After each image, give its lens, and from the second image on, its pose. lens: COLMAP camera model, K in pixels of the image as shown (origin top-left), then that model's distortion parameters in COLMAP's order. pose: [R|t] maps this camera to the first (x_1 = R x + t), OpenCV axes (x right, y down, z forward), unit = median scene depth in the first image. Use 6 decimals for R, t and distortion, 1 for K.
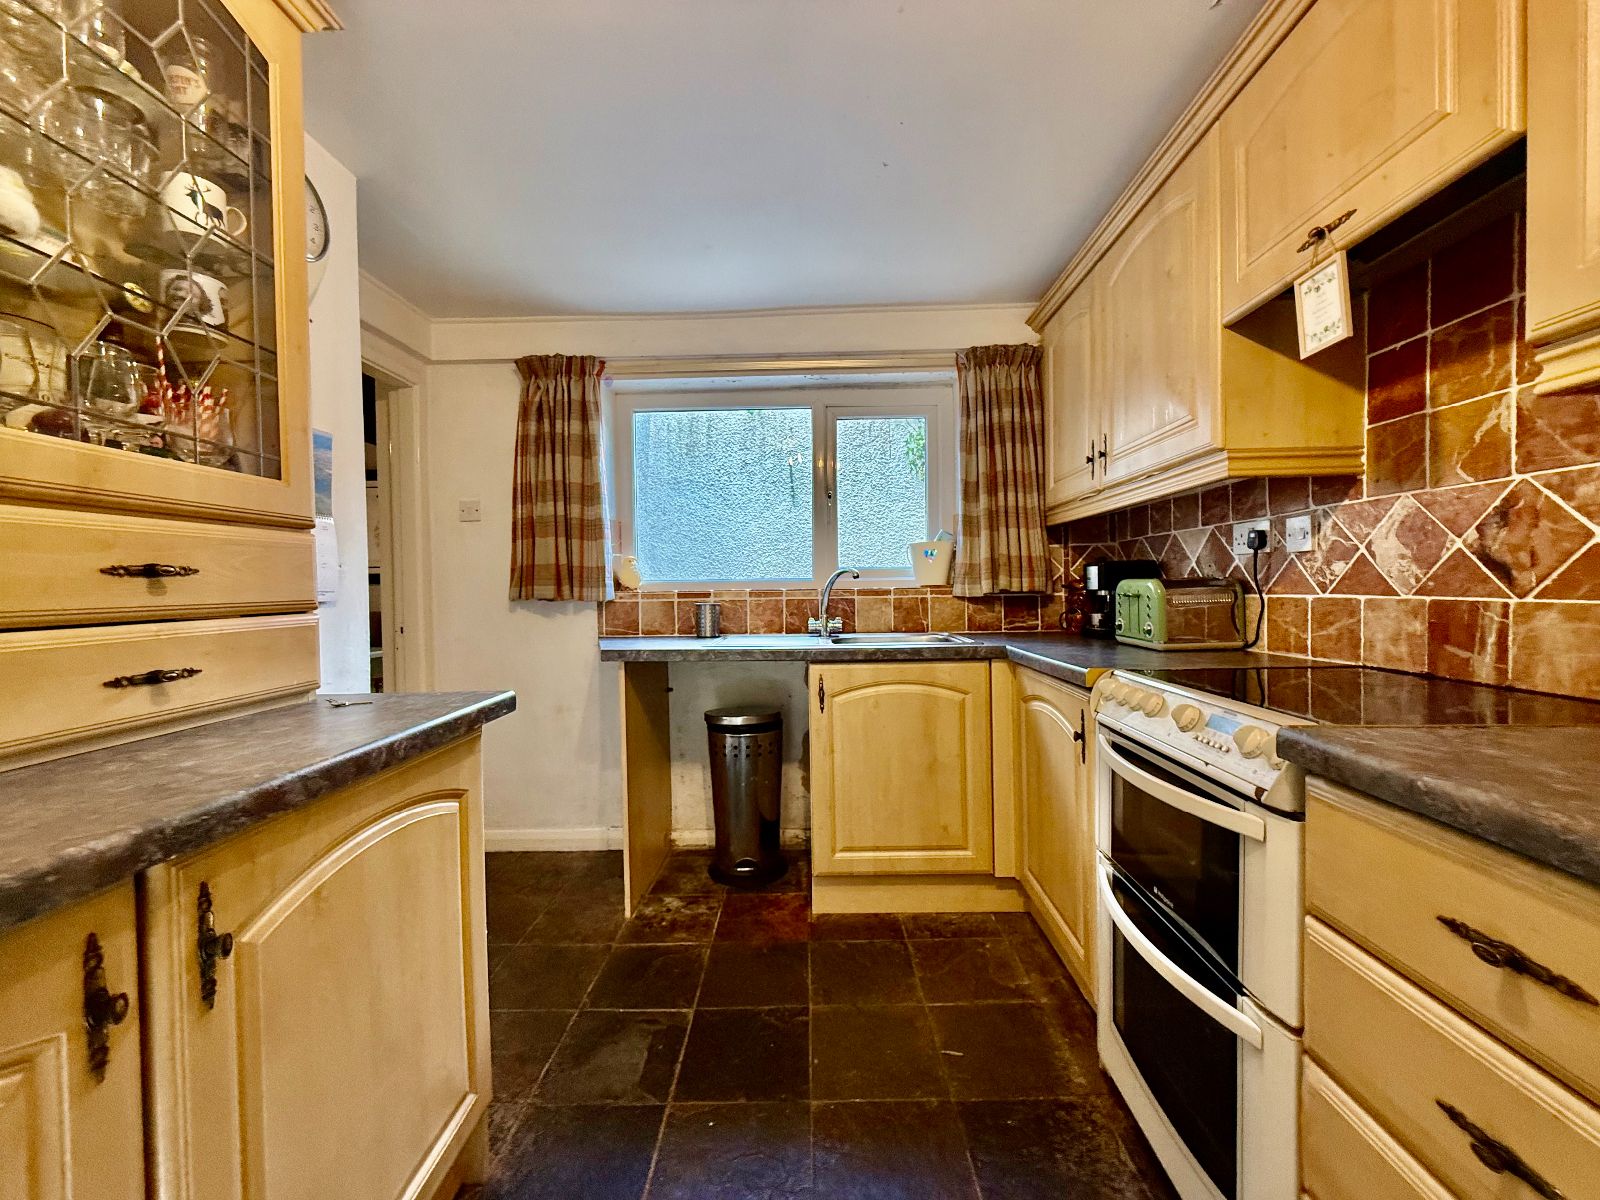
lens RADIAL K [[635.2, 0, 798.8], [0, 635.2, 597.2], [0, 0, 1]] dist [-0.001203, 0.000296]
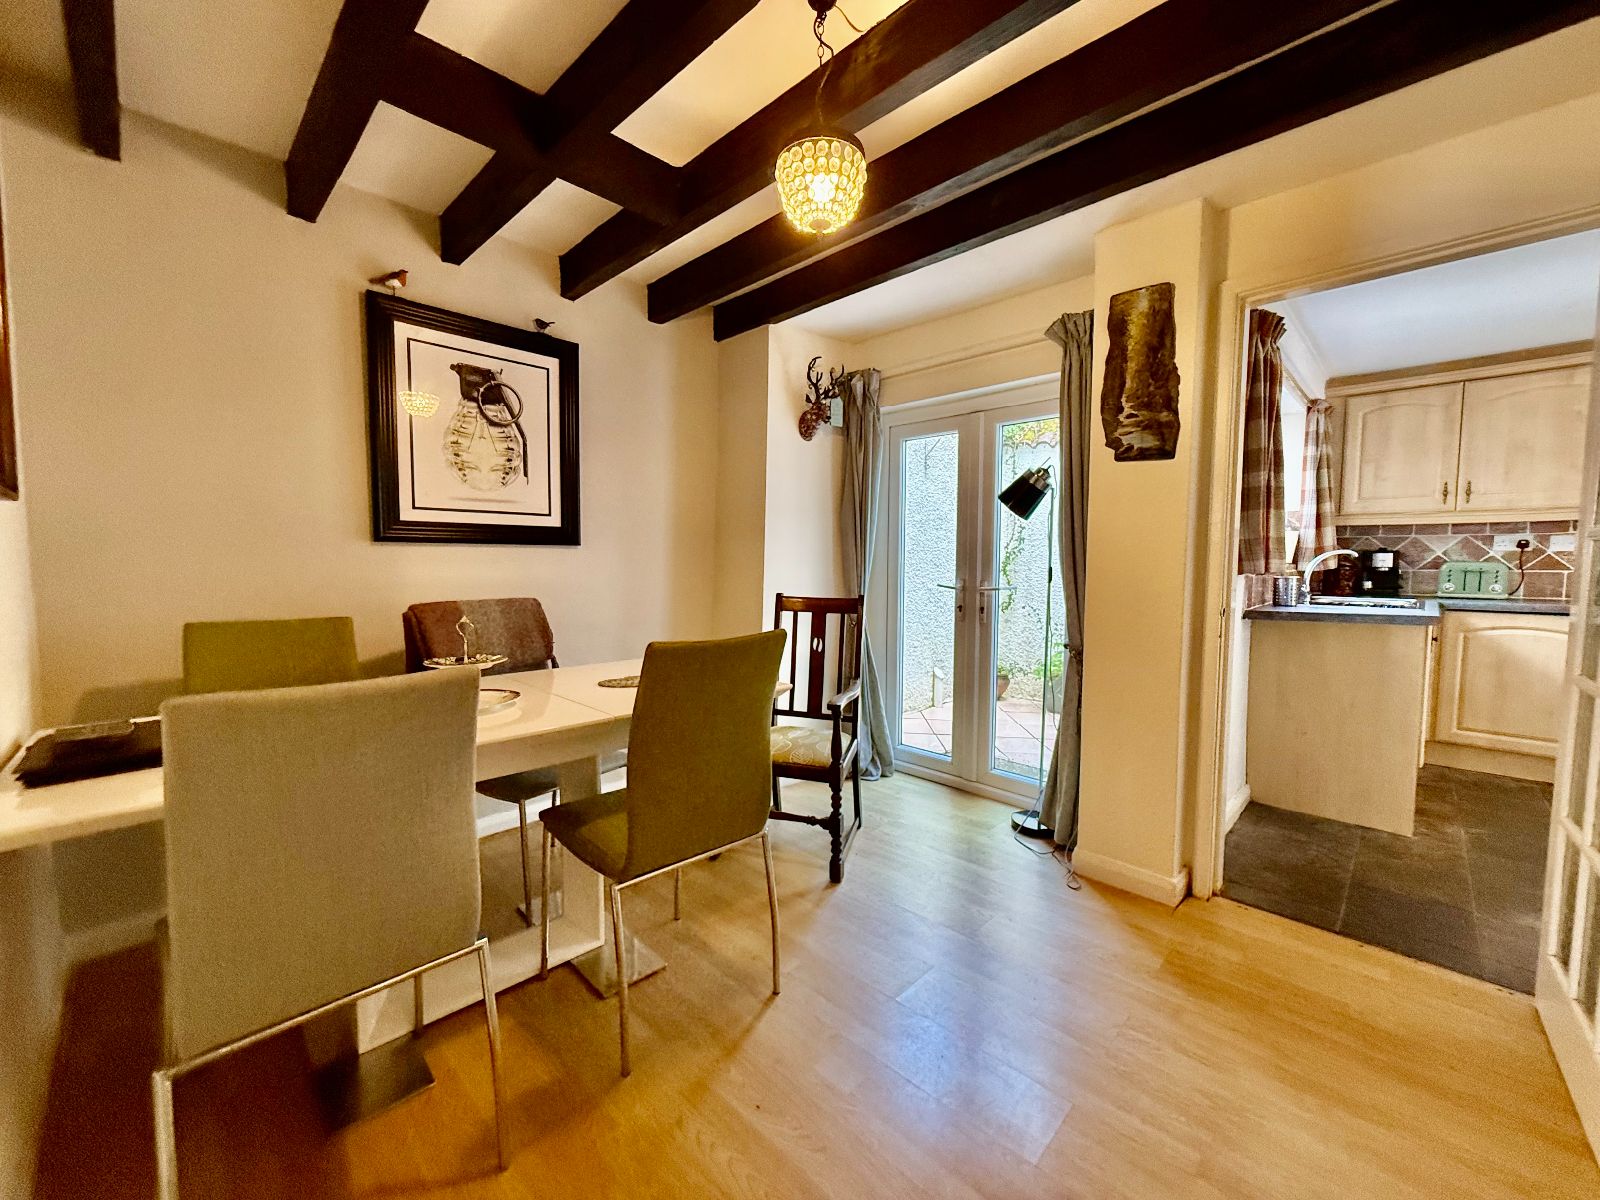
lens RADIAL K [[644.8, 0, 792.0], [0, 644.8, 598.8], [0, 0, 1]] dist [-0.002293, -0.000204]
pose [[0.678066, -0.027817, 0.734474, -3.206242], [-0.001947, 0.999212, 0.039641, 0.012641], [-0.734998, -0.028309, 0.677478, 1.728580]]
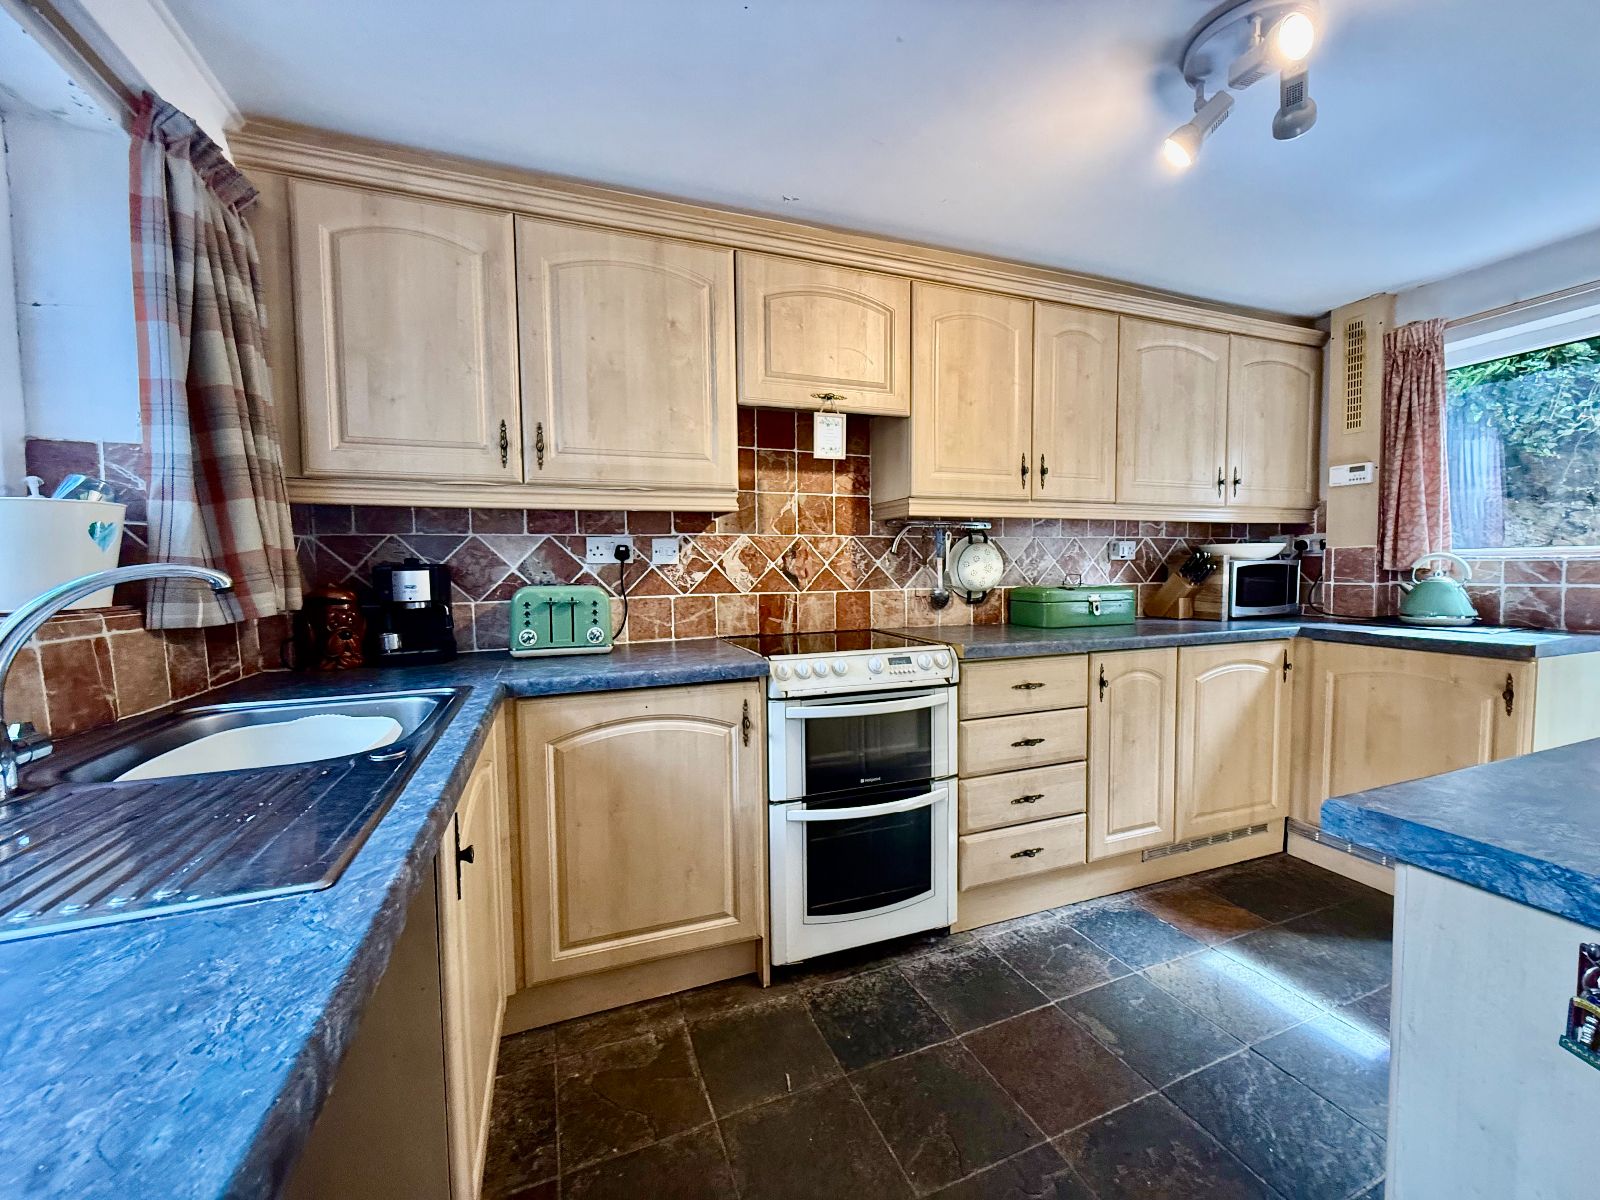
lens RADIAL K [[640.4, 0, 803.7], [0, 640.4, 598.9], [0, 0, 1]] dist [-0.000916, 0.000082]
pose [[-0.389695, -0.026920, 0.920551, -0.729238], [0.034254, 0.998457, 0.043699, -0.056192], [-0.920307, 0.048561, -0.388171, 1.511225]]
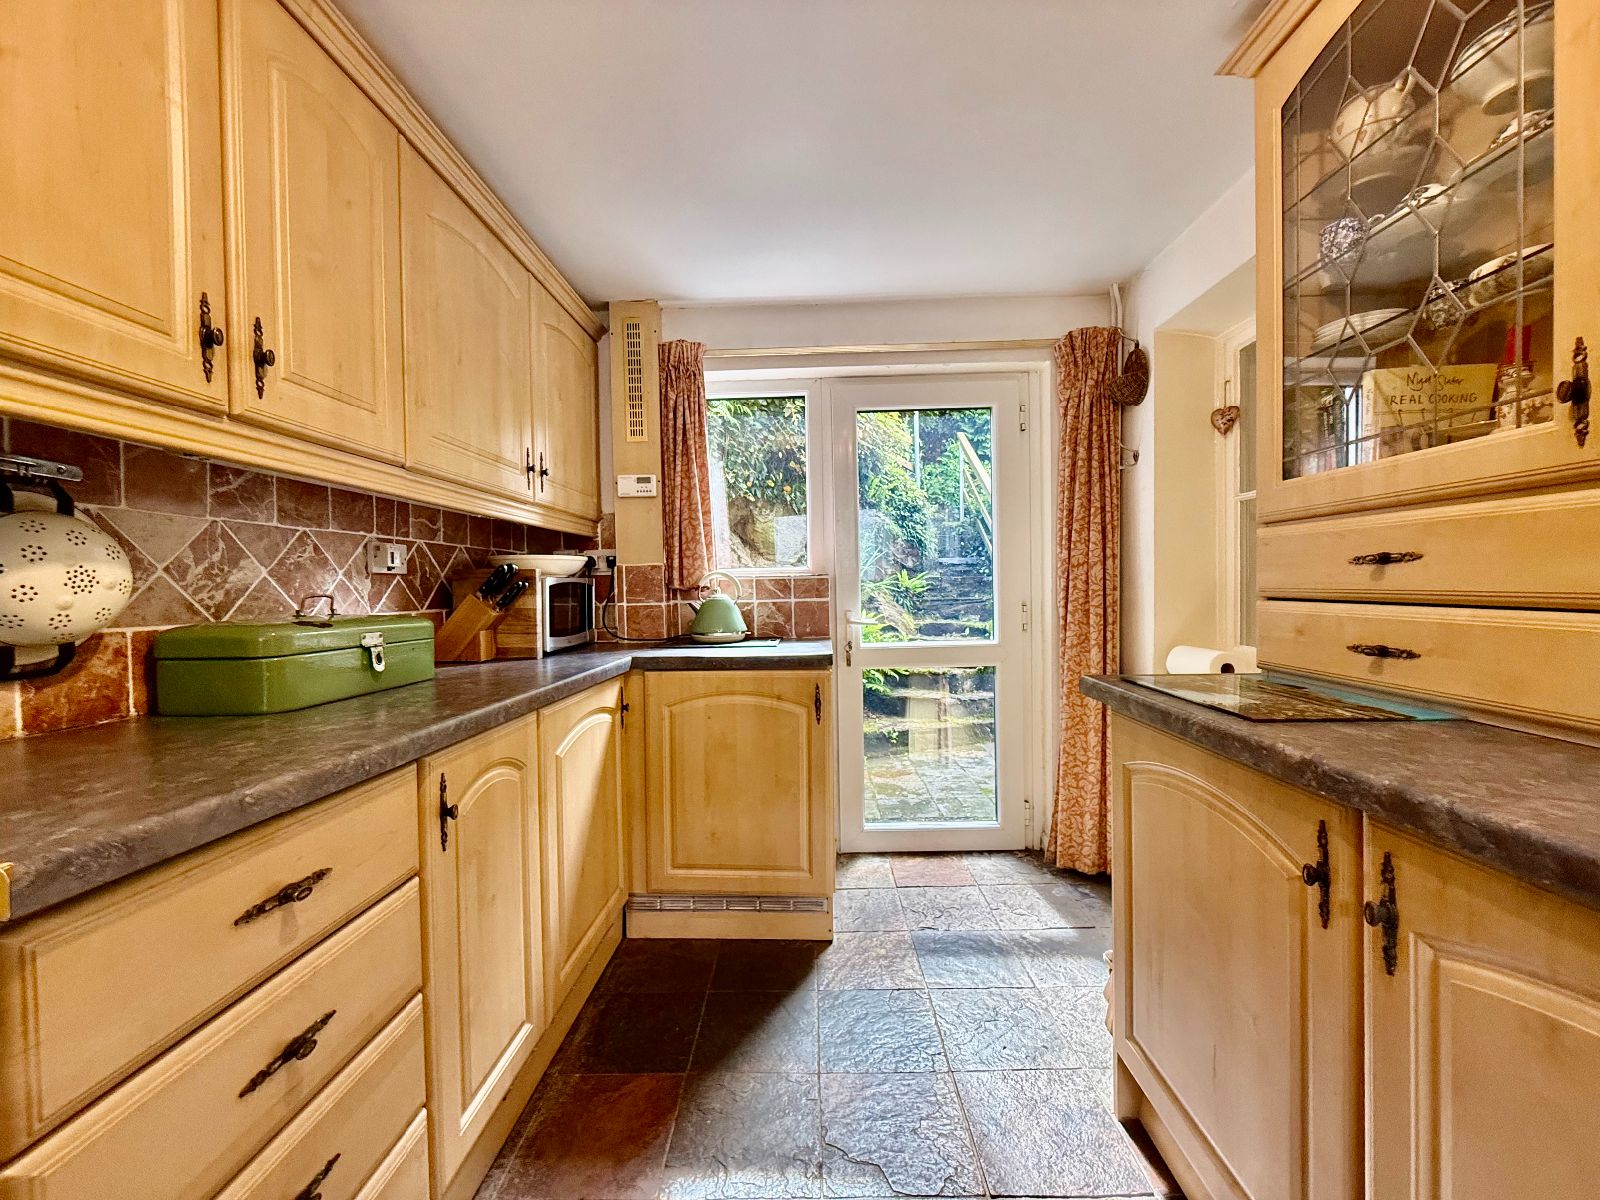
lens RADIAL K [[635.2, 0, 798.8], [0, 635.2, 597.2], [0, 0, 1]] dist [-0.001203, 0.000296]
pose [[-0.999351, 0.036005, -0.001215, 0.011562], [0.035947, 0.998821, 0.032627, -0.021048], [0.002388, 0.032563, -0.999467, 0.974860]]
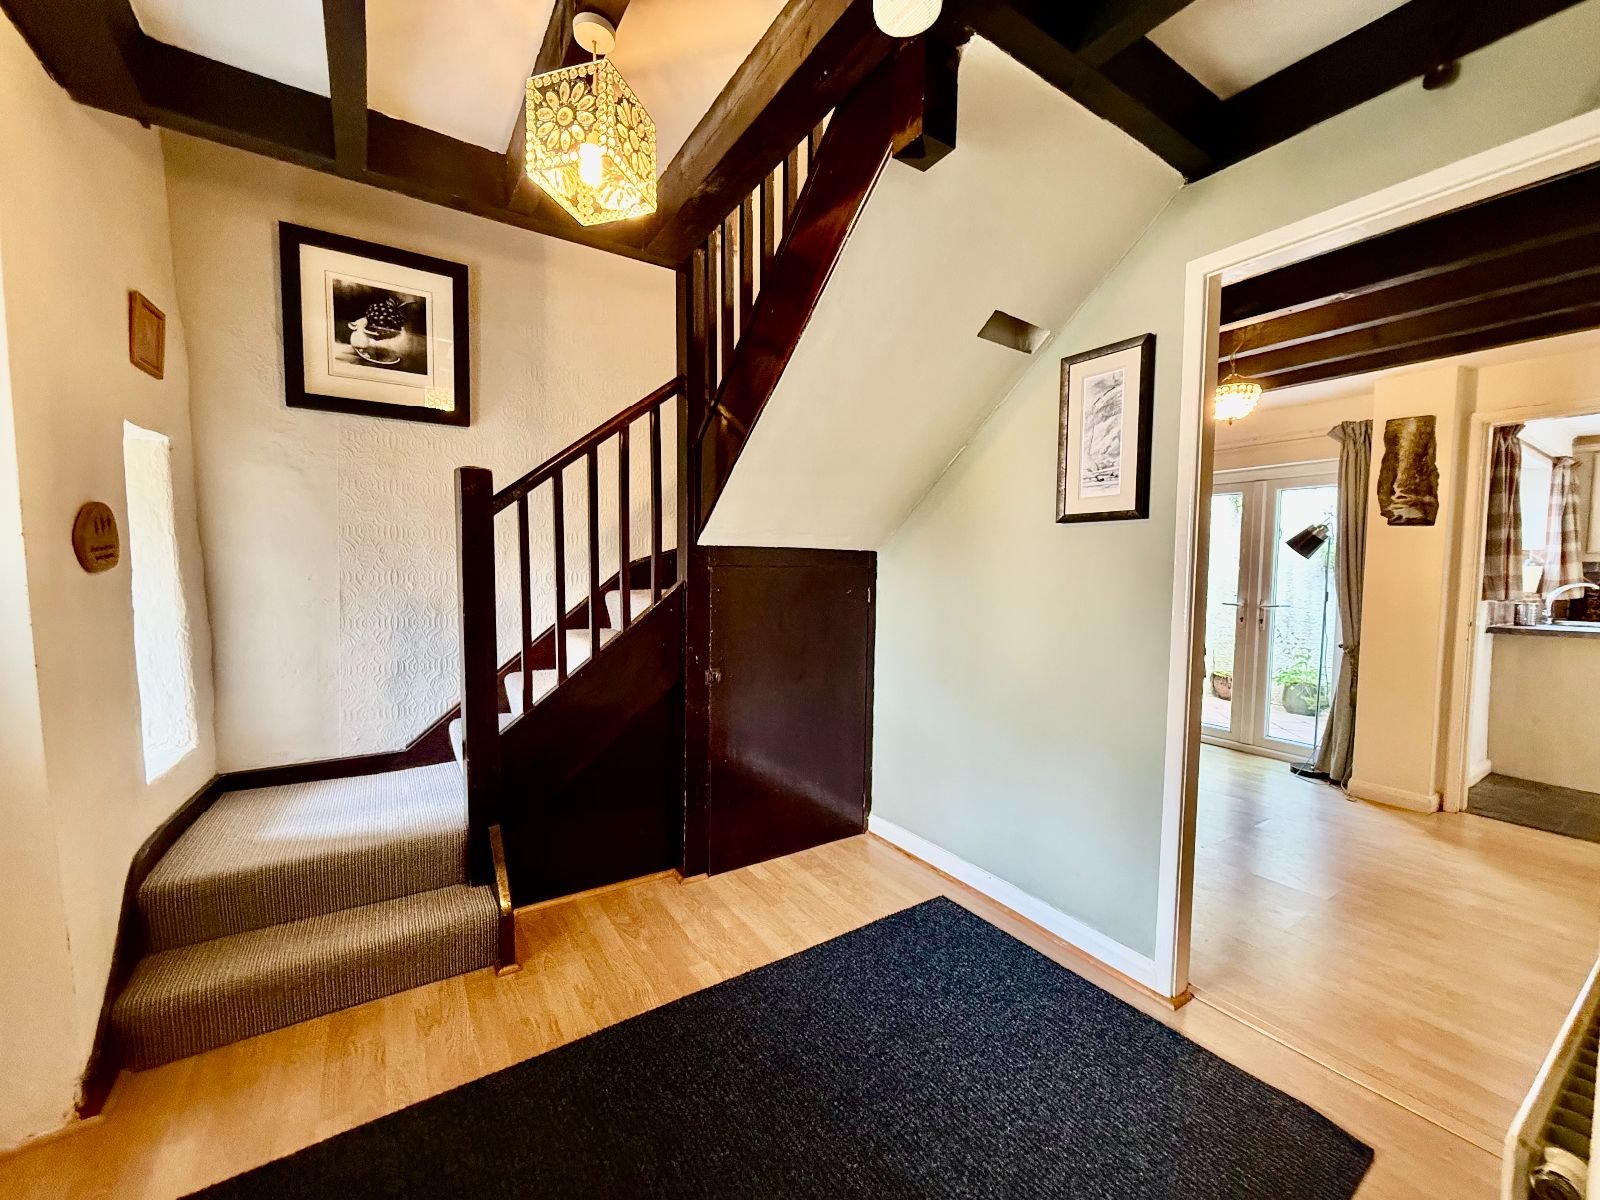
lens RADIAL K [[644.8, 0, 792.0], [0, 644.8, 598.8], [0, 0, 1]] dist [-0.002293, -0.000204]
pose [[0.819746, 0.007961, 0.572671, -4.845534], [-0.024375, 0.999482, 0.020997, 0.021218], [-0.572208, -0.031171, 0.819516, 1.495504]]
